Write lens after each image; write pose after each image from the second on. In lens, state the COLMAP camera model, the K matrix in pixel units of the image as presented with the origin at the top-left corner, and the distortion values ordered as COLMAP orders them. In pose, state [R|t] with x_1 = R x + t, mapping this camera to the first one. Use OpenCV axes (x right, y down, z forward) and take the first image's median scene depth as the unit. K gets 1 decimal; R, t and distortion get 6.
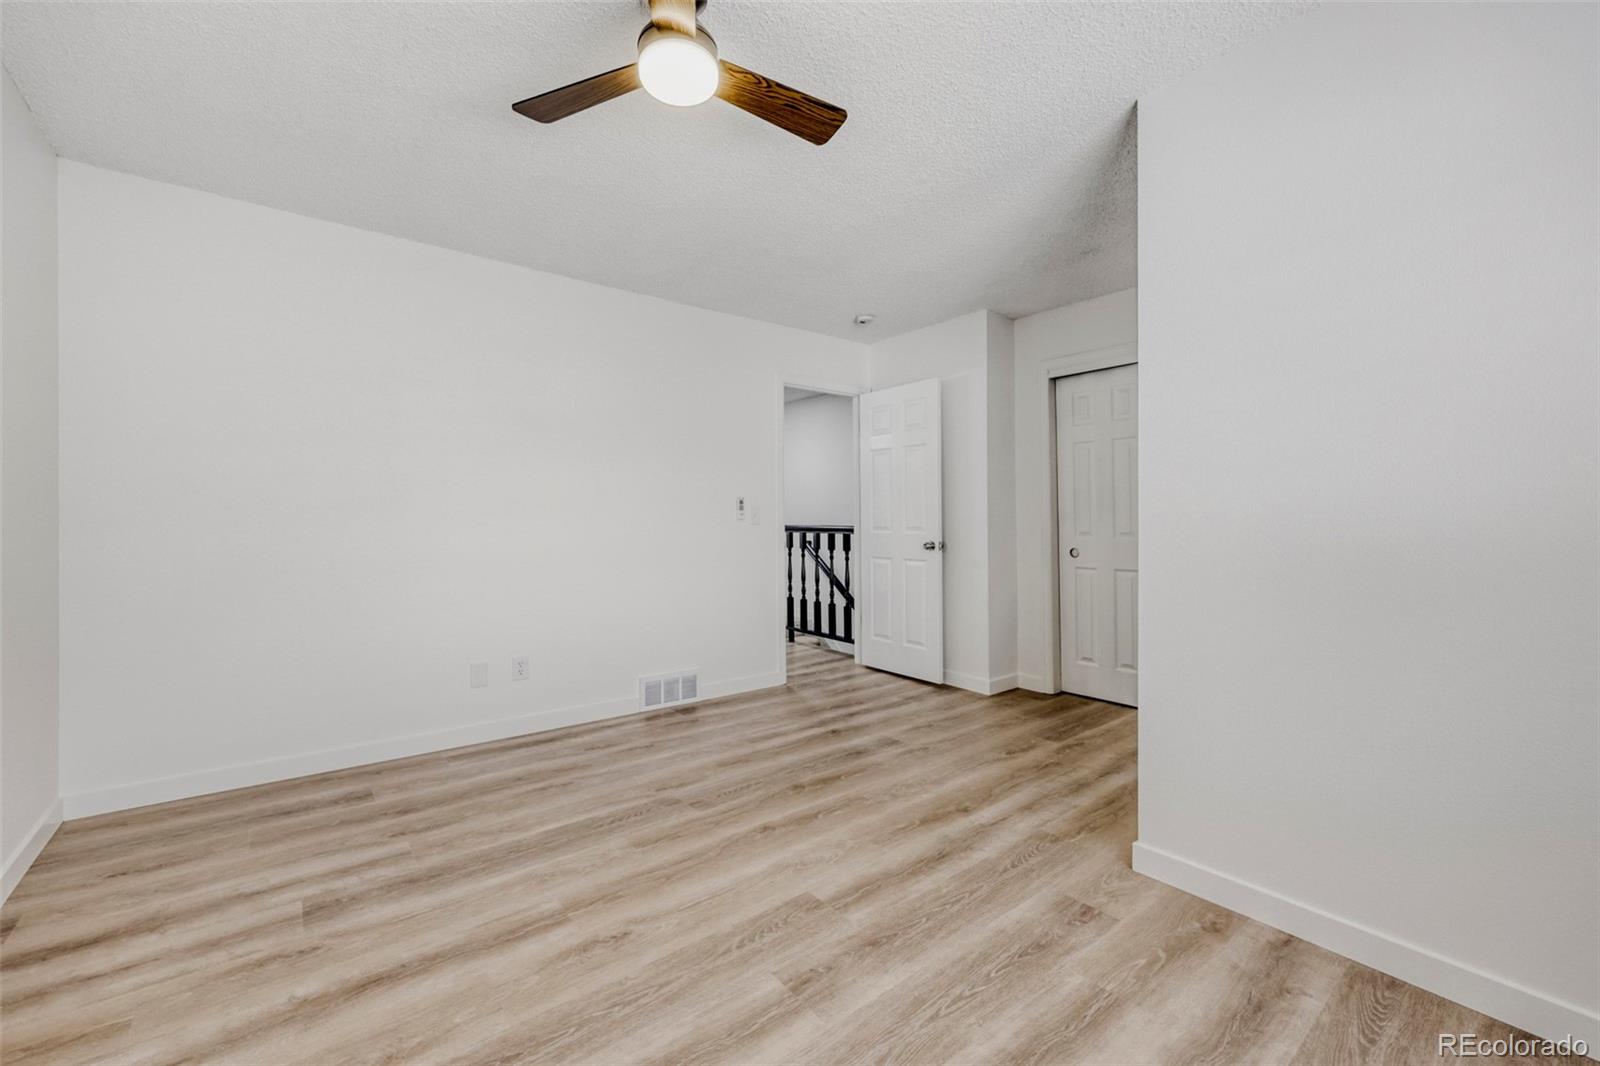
lens RADIAL K [[653.1, 0, 791.3], [0, 653.1, 518.6], [0, 0, 1]] dist [0.002738, -0.000362]
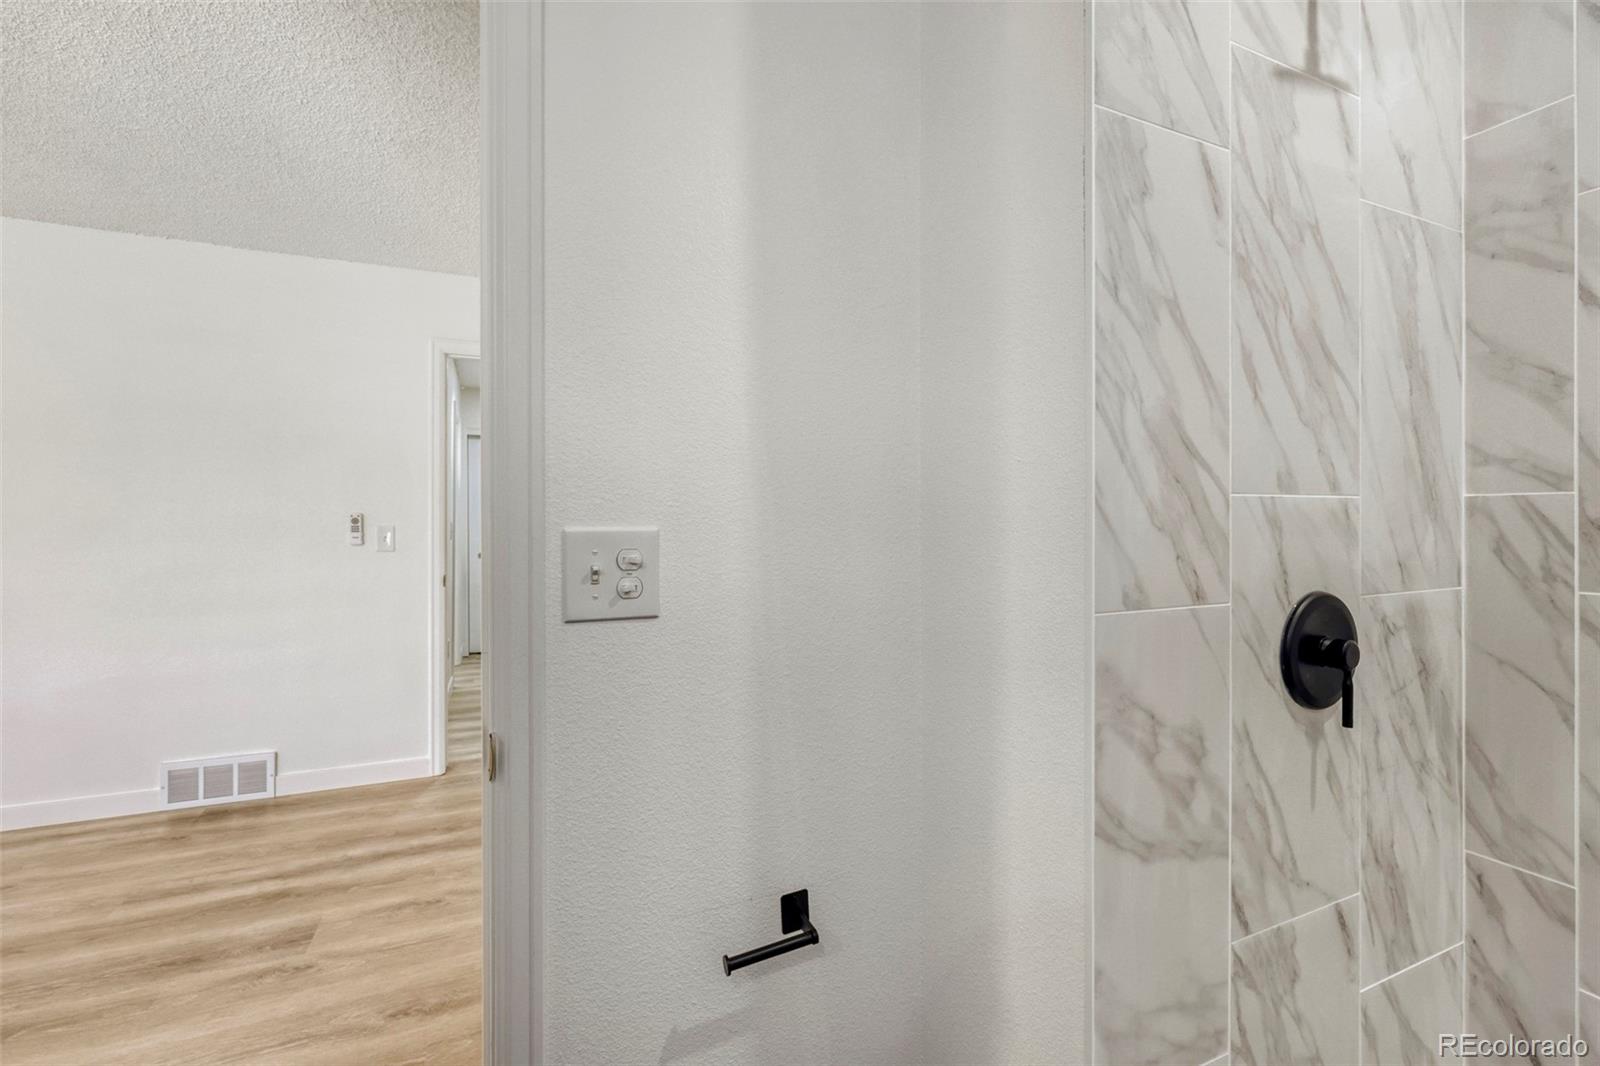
lens RADIAL K [[680.0, 0, 800.0], [0, 680.0, 533.0], [0, 0, 1]] dist [0.000844, -0.000046]
pose [[0.968548, -0.000082, -0.248826, 0.755240], [0.000705, 0.999997, 0.002417, 0.000862], [0.248825, -0.002516, 0.968545, 0.592395]]
